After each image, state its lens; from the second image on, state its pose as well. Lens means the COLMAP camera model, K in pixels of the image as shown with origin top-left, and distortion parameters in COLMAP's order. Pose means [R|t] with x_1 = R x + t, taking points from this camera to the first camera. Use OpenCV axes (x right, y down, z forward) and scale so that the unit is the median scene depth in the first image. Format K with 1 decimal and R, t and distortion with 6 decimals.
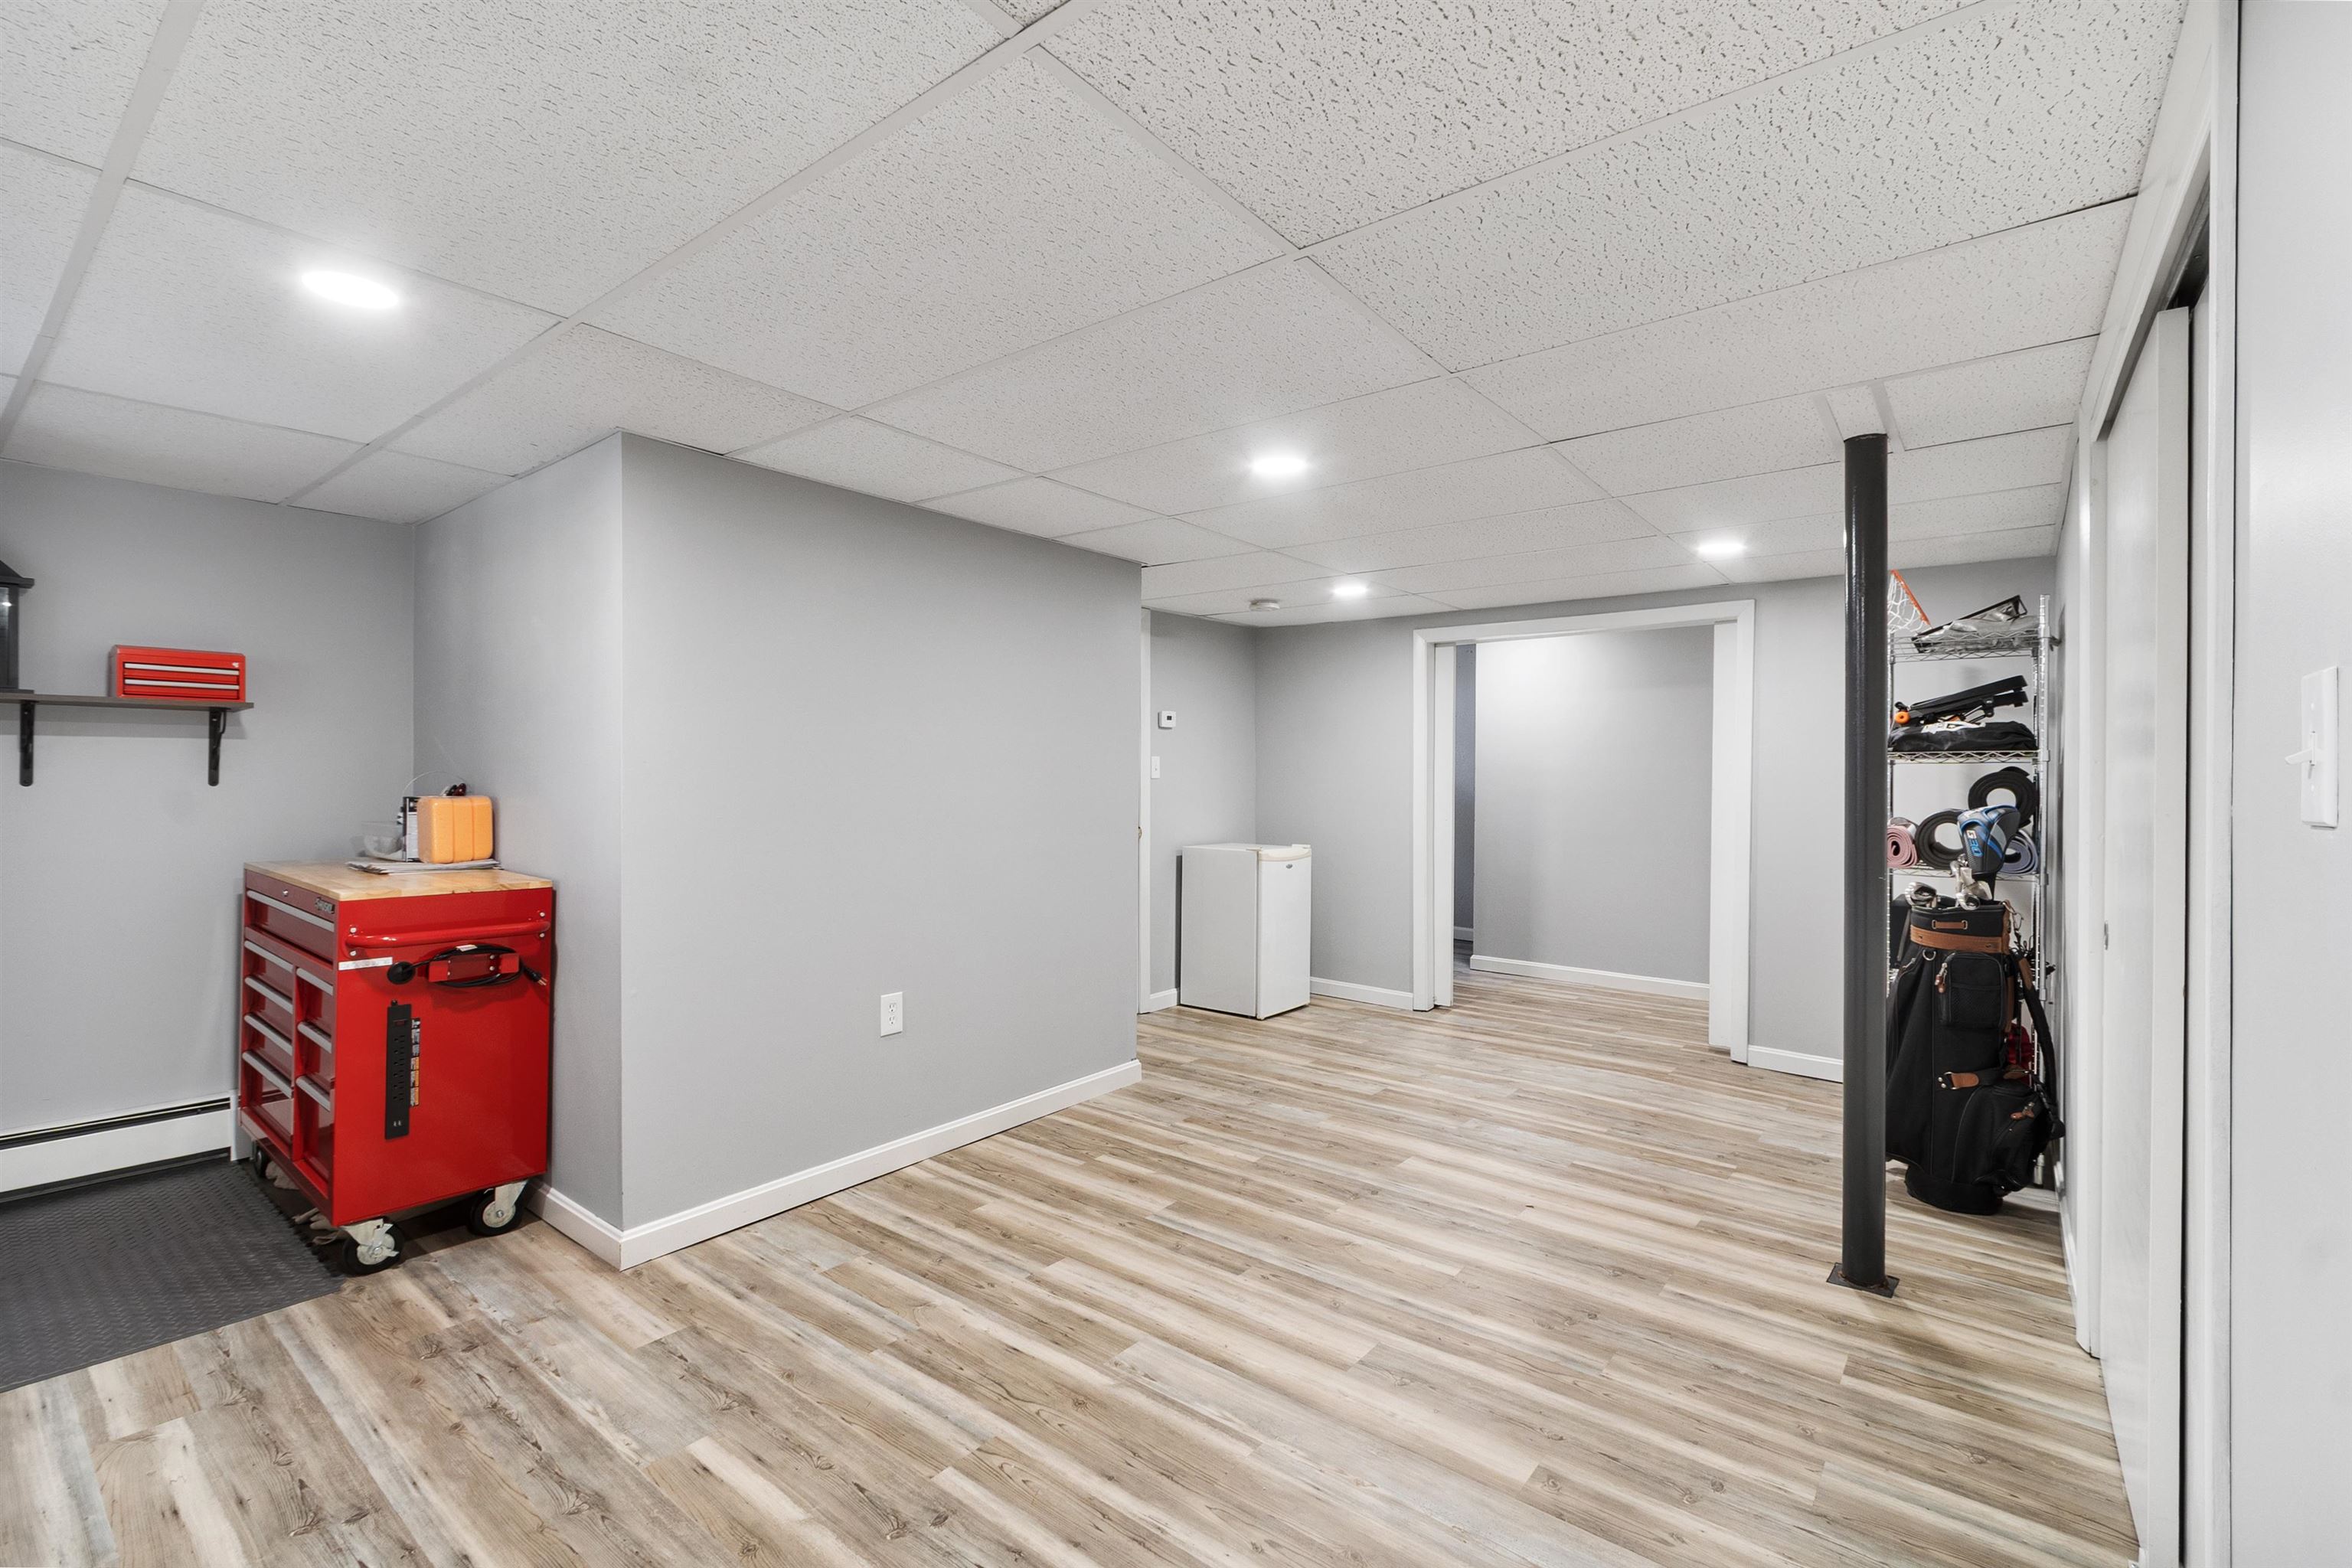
lens RADIAL K [[1030.0, 0, 1165.3], [0, 1030.0, 778.1], [0, 0, 1]] dist [0.001711, -0.000619]
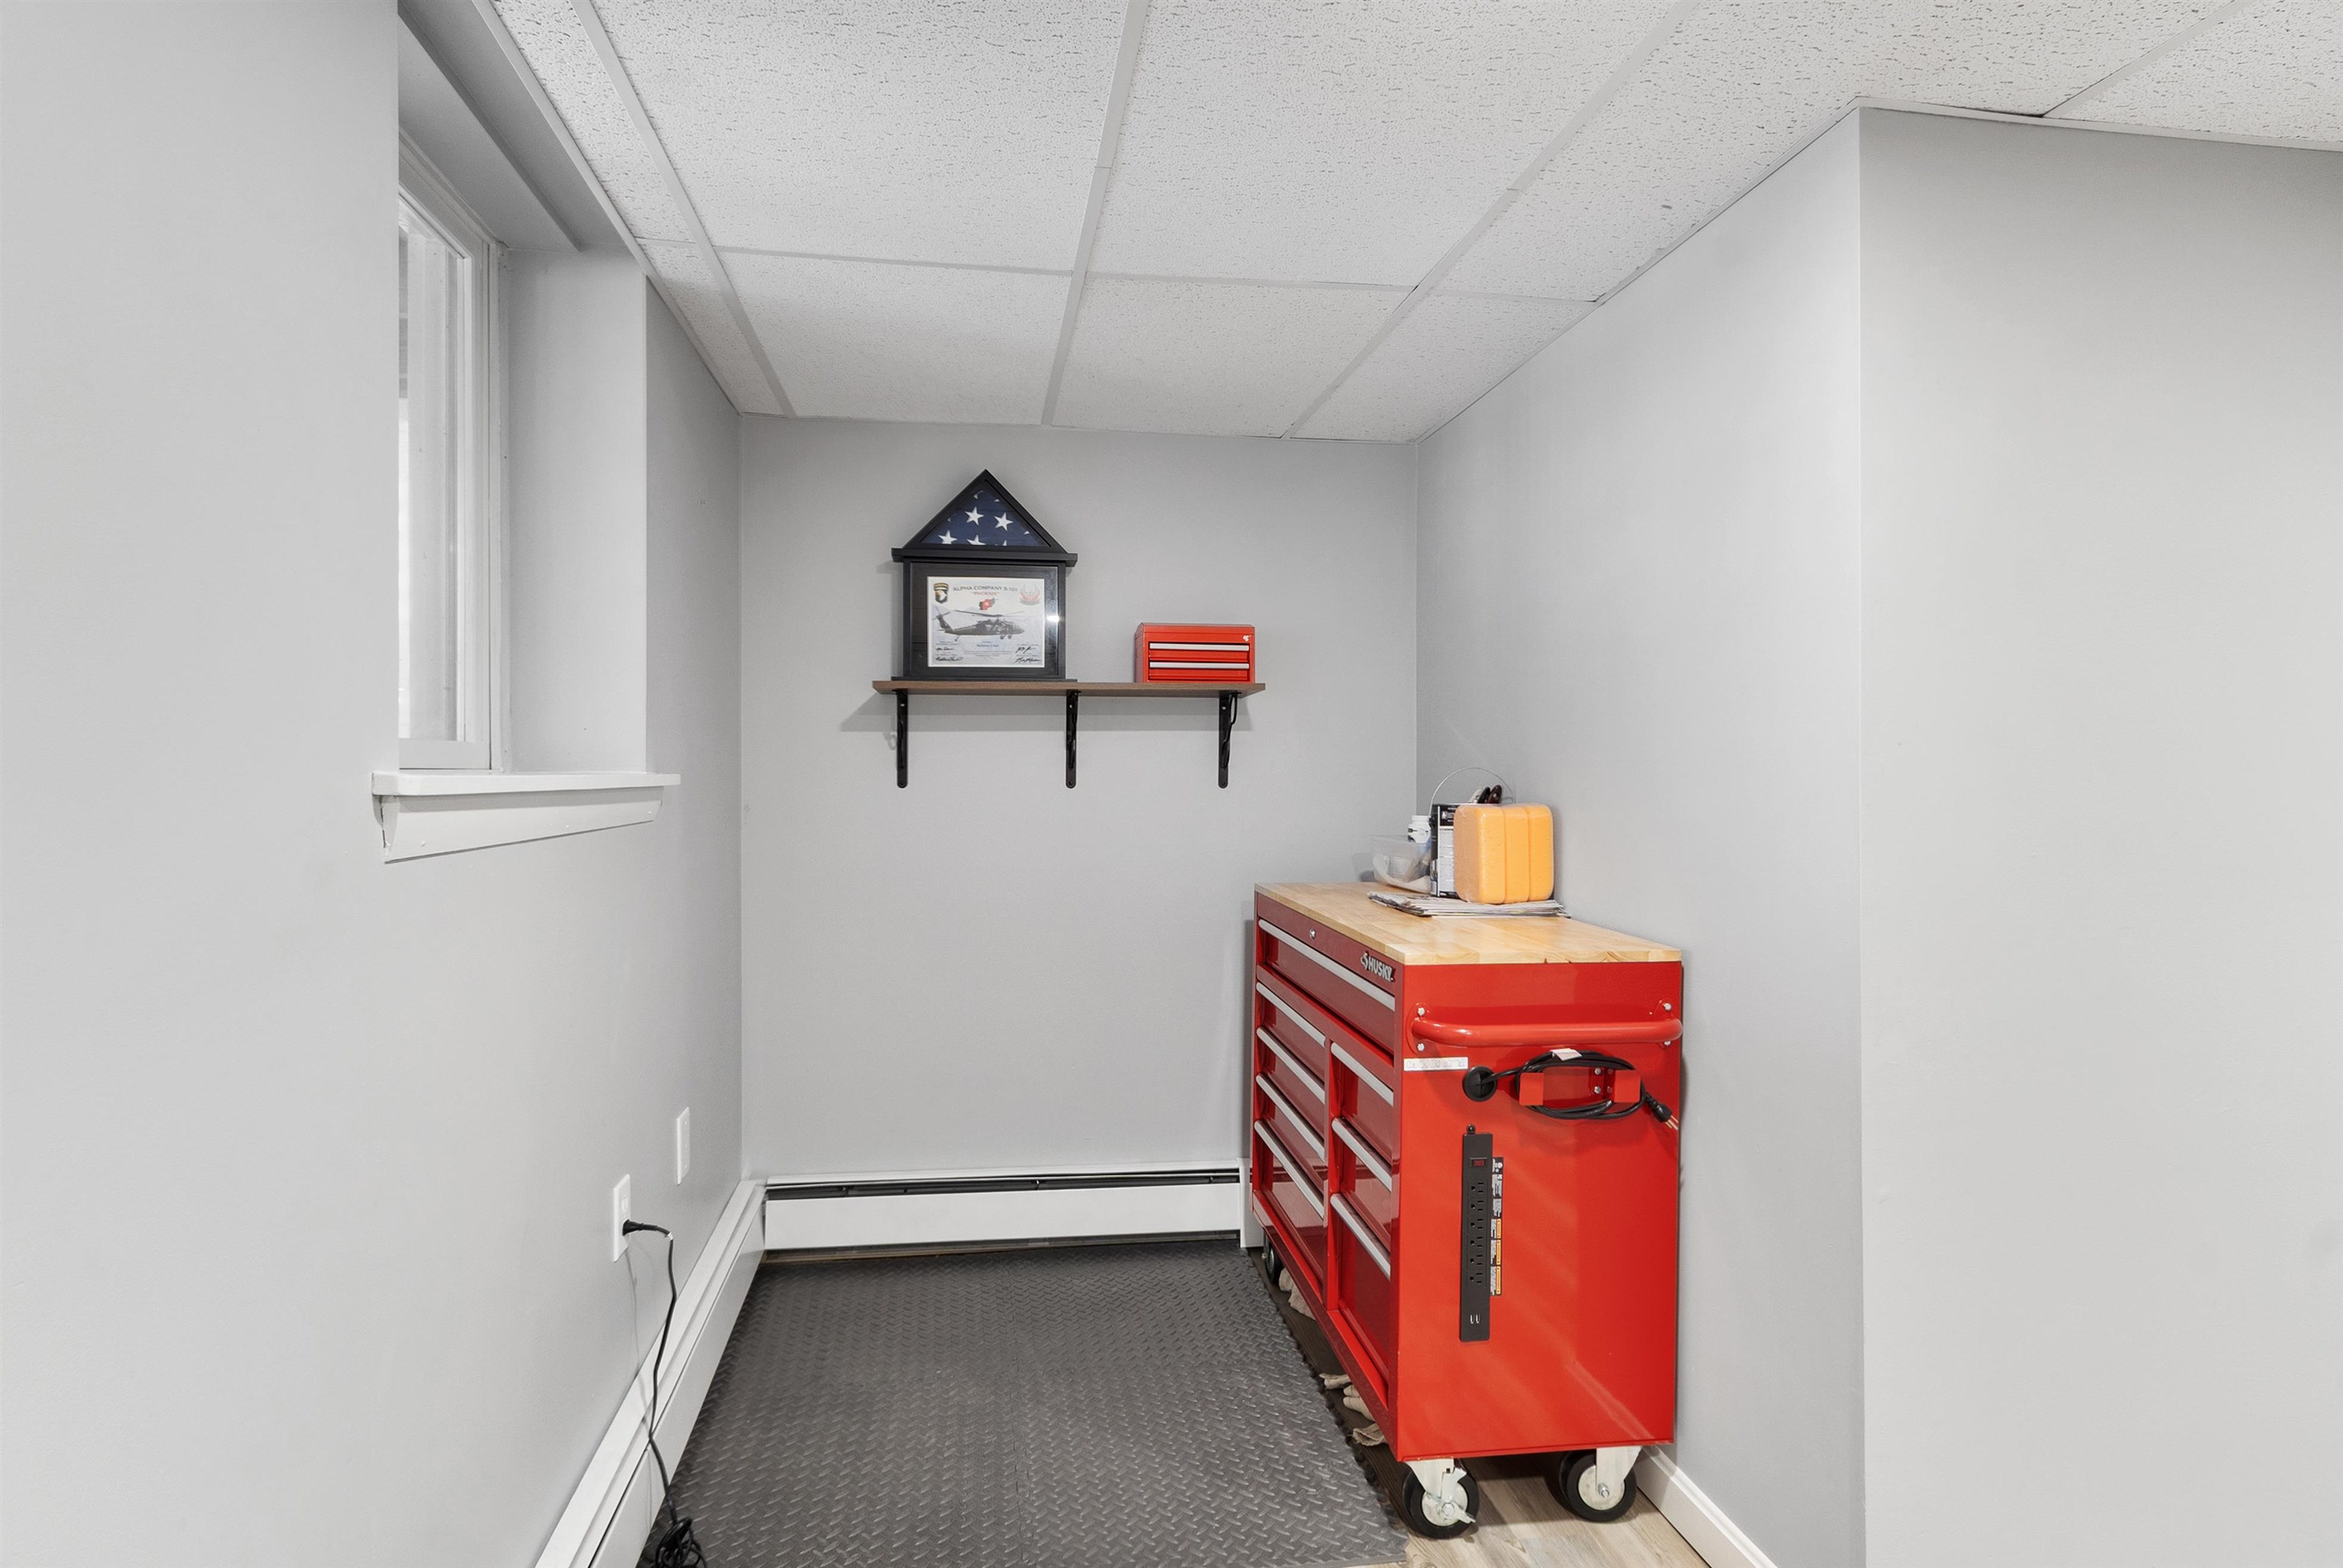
lens RADIAL K [[1227.0, 0, 1164.3], [0, 1227.0, 779.5], [0, 0, 1]] dist [0.005587, 0.000917]
pose [[0.734919, -0.001026, -0.678155, -0.328731], [0.001628, 0.999999, 0.000252, 0.000692], [0.678153, -0.001289, 0.734919, 0.277068]]
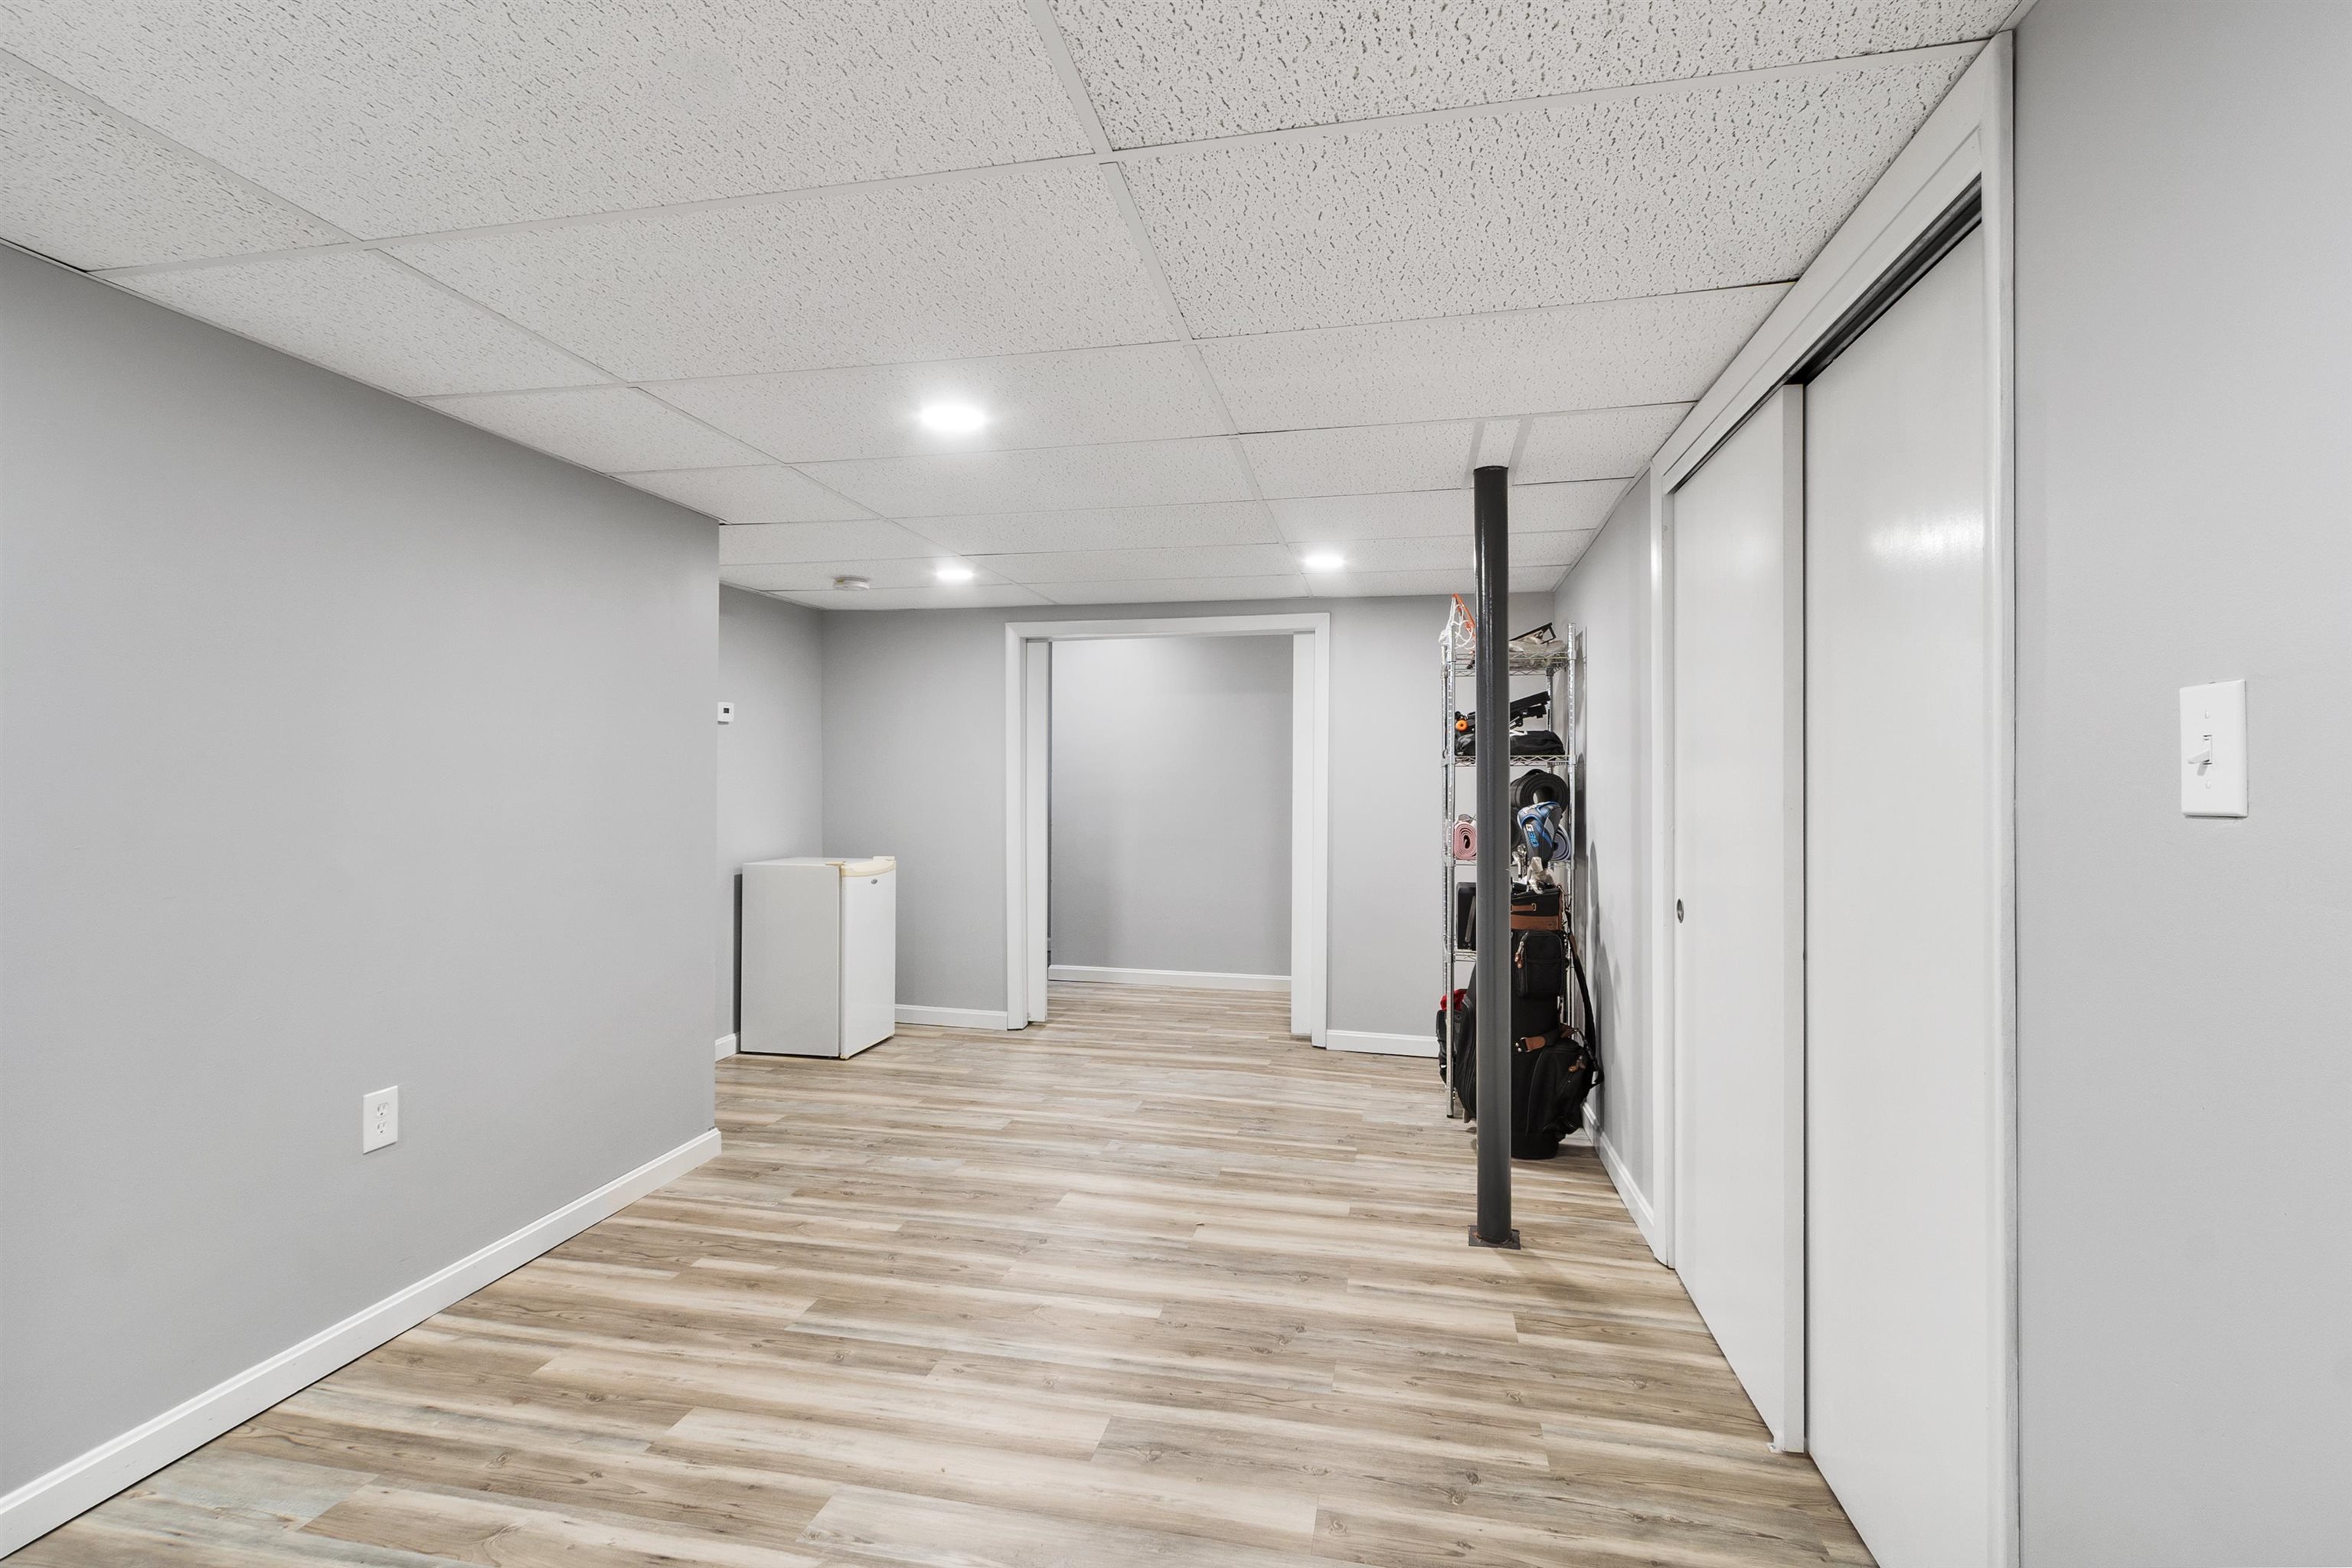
lens RADIAL K [[1078.9, 0, 1160.5], [0, 1078.9, 776.3], [0, 0, 1]] dist [0.005898, -0.002263]
pose [[0.895592, -0.002067, 0.444871, -0.133921], [0.004366, 0.999982, -0.004143, 0.000417], [-0.444854, 0.005652, 0.895585, 0.115087]]
